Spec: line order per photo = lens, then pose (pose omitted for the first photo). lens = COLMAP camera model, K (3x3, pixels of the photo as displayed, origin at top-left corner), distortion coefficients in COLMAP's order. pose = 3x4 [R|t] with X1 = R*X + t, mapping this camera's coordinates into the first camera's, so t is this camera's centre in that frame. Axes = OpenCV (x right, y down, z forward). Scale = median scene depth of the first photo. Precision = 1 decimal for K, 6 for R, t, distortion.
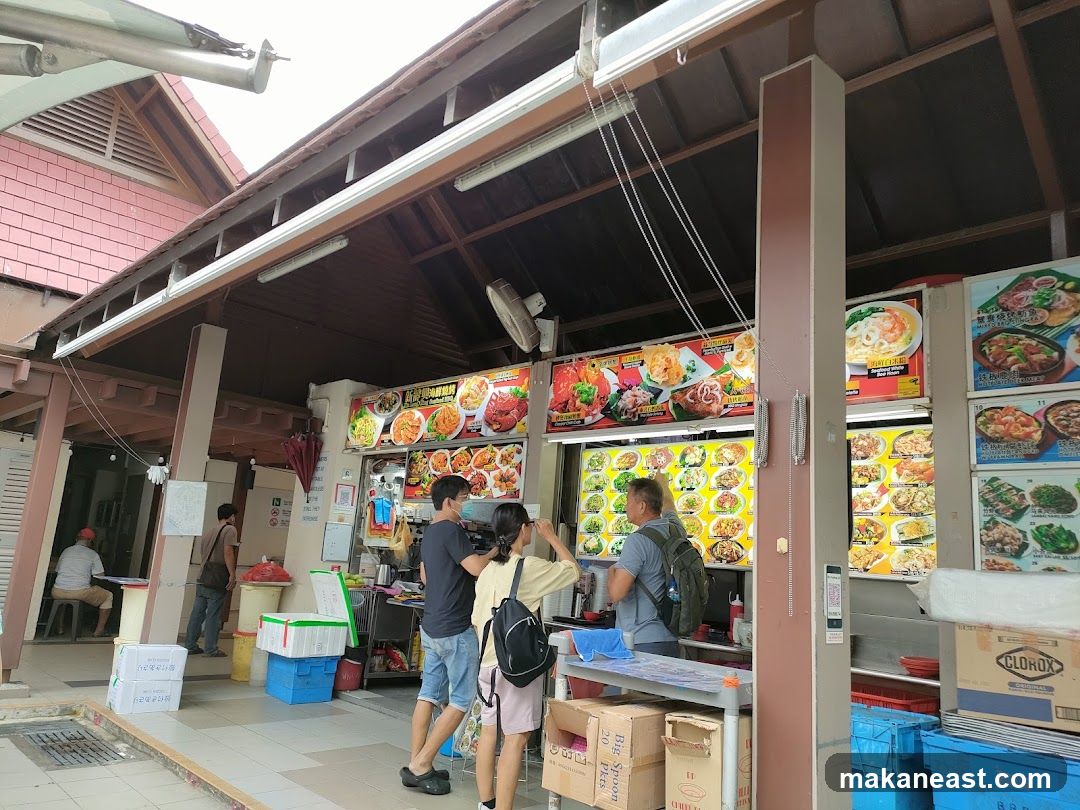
lens RADIAL K [[789.9, 0, 540.0], [0, 789.9, 405.0], [0, 0, 1]] dist [0.052357, -0.001307]
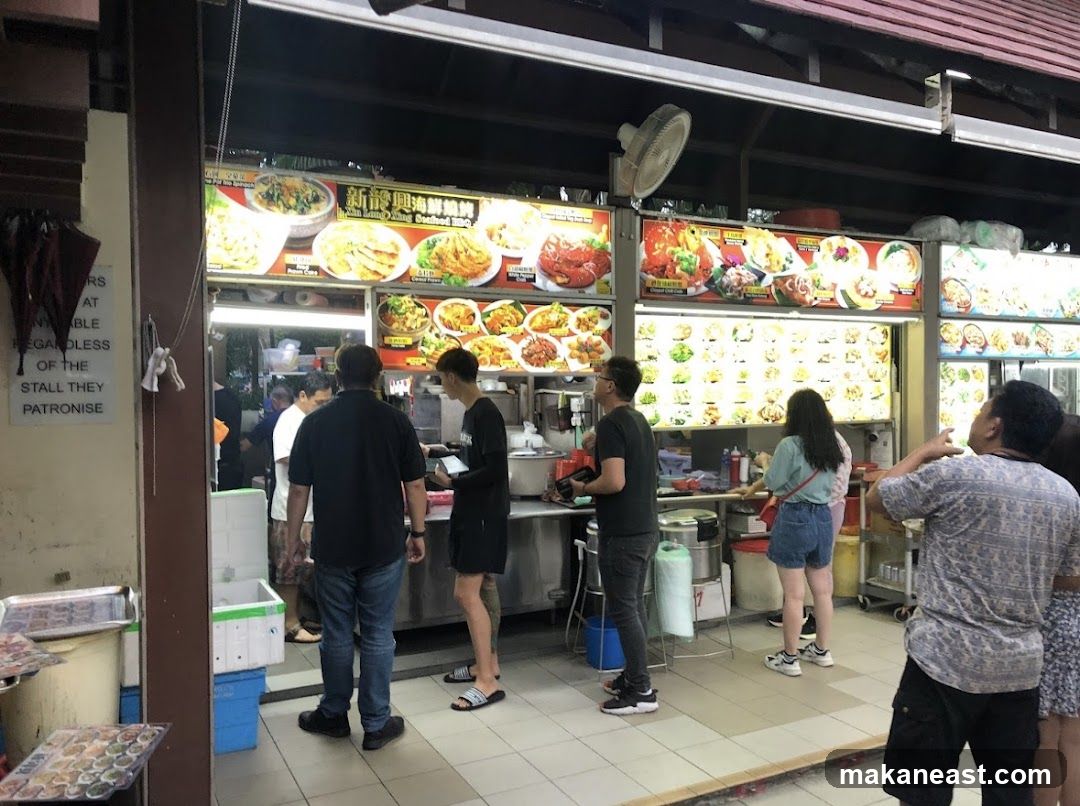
lens RADIAL K [[876.7, 0, 554.4], [0, 876.7, 422.7], [0, 0, 1]] dist [0.127179, -0.325829]
pose [[0.268018, -0.116671, 0.956323, -1.026424], [-0.167151, 0.971955, 0.165423, 0.024939], [-0.948803, -0.204186, 0.240999, 0.865417]]
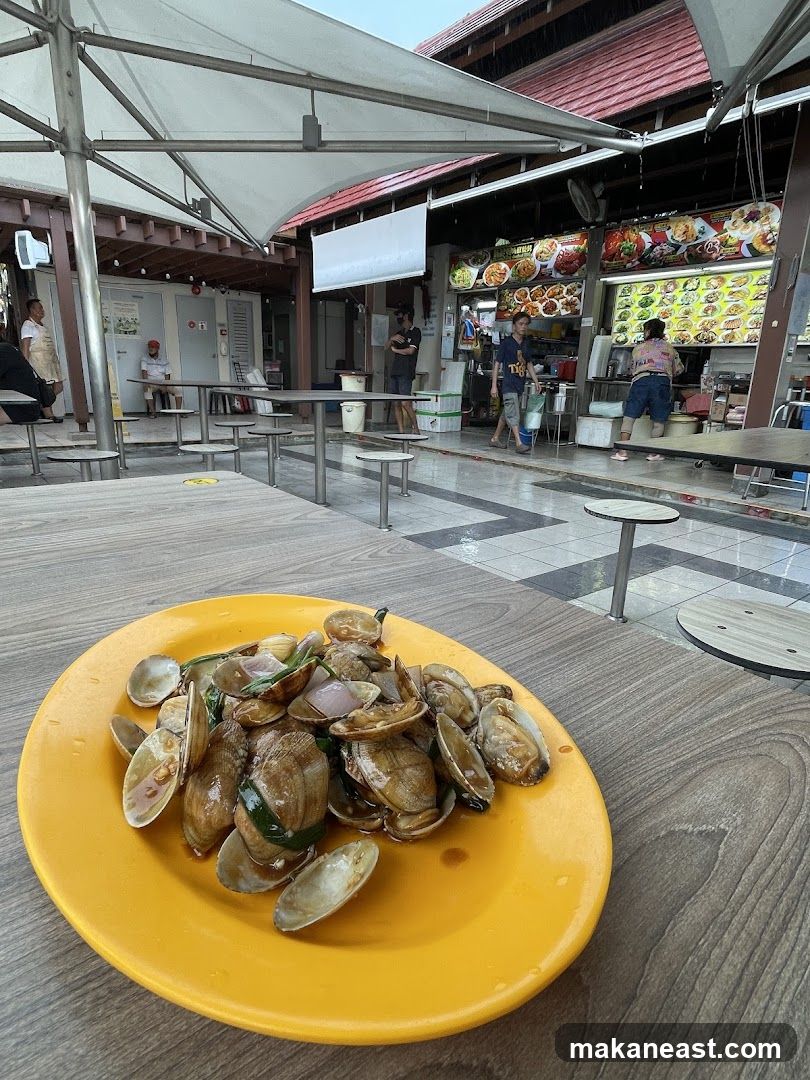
lens RADIAL K [[581.4, 0, 405.0], [0, 581.4, 540.0], [0, 0, 1]] dist [-0.006048, -0.000293]
pose [[0.995029, -0.014031, -0.098596, -0.318879], [0.057592, 0.888759, 0.454742, -0.054465], [0.081248, -0.458160, 0.885149, -0.475206]]
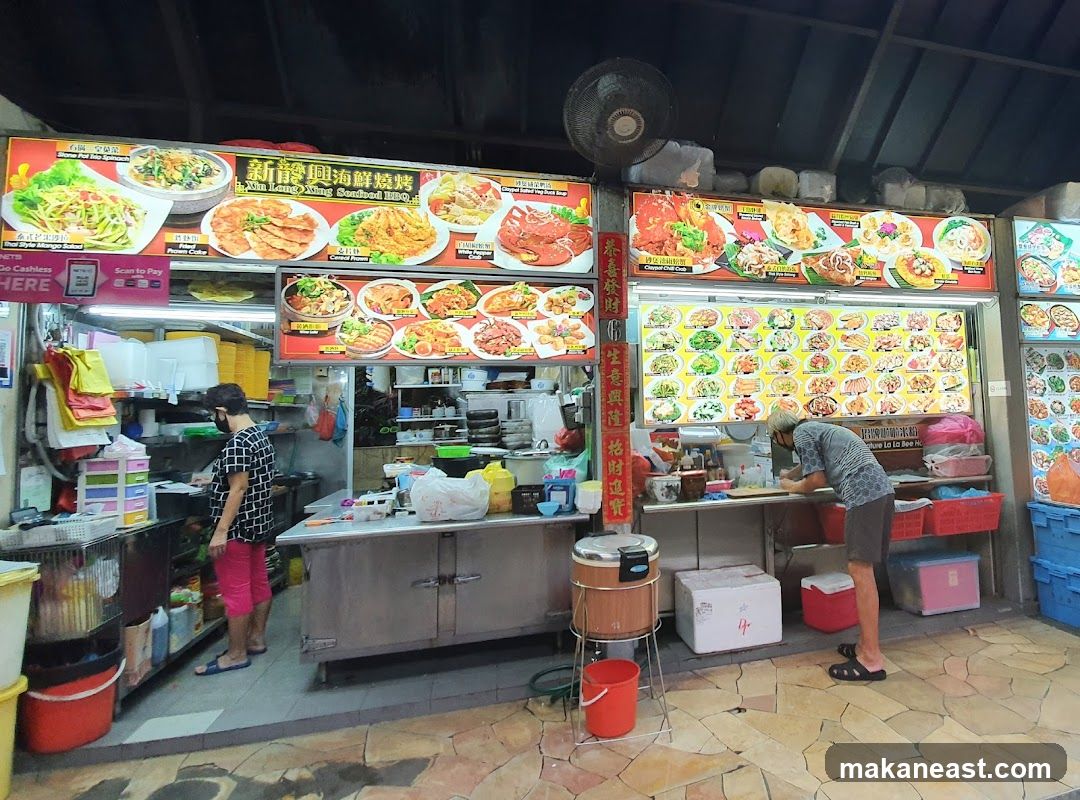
lens RADIAL K [[624.0, 0, 693.0], [0, 624.0, 365.5], [0, 0, 1]] dist [0.003695, -0.008339]
pose [[0.427278, -0.022116, 0.903850, -0.559172], [-0.117367, 0.989885, 0.079704, 0.068710], [-0.896470, -0.140138, 0.420361, 0.702294]]
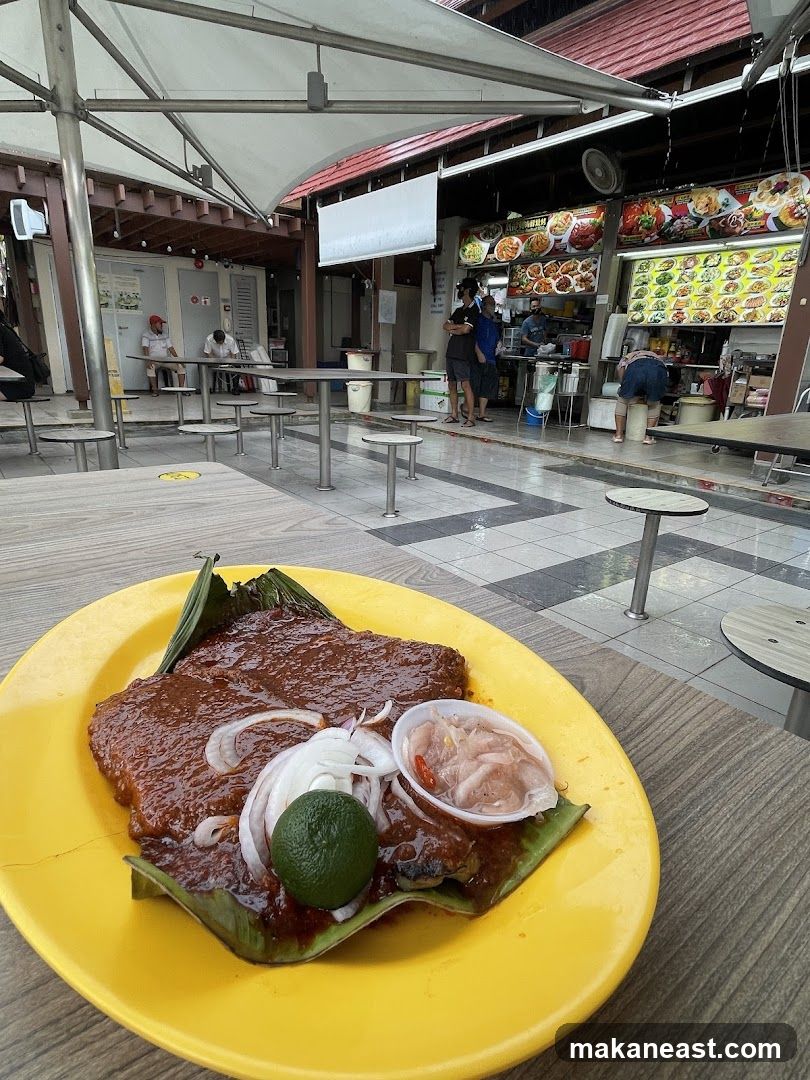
lens RADIAL K [[581.4, 0, 405.0], [0, 581.4, 540.0], [0, 0, 1]] dist [-0.006048, -0.000293]
pose [[0.994243, -0.000843, -0.107143, -0.324379], [0.052870, 0.873617, 0.483733, -0.048160], [0.093194, -0.486613, 0.868633, -0.447751]]
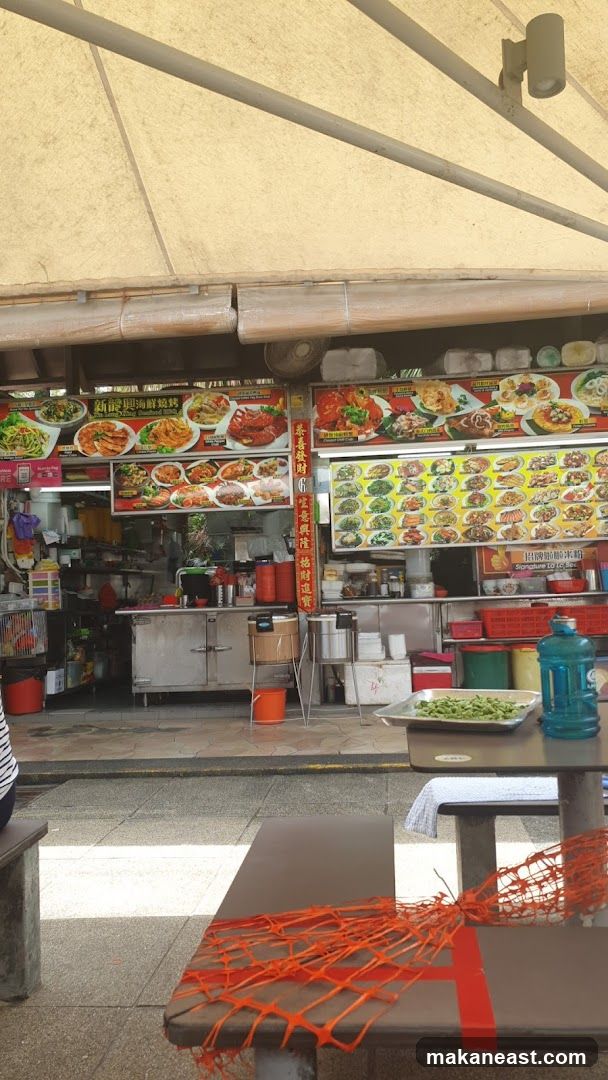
lens RADIAL K [[898.6, 0, 304.0], [0, 898.6, 540.0], [0, 0, 1]] dist [0.131994, -0.003553]
pose [[0.750708, -0.059598, 0.657941, -0.928839], [-0.037287, 0.990513, 0.132267, -0.005446], [-0.659581, -0.123827, 0.741363, 0.009077]]
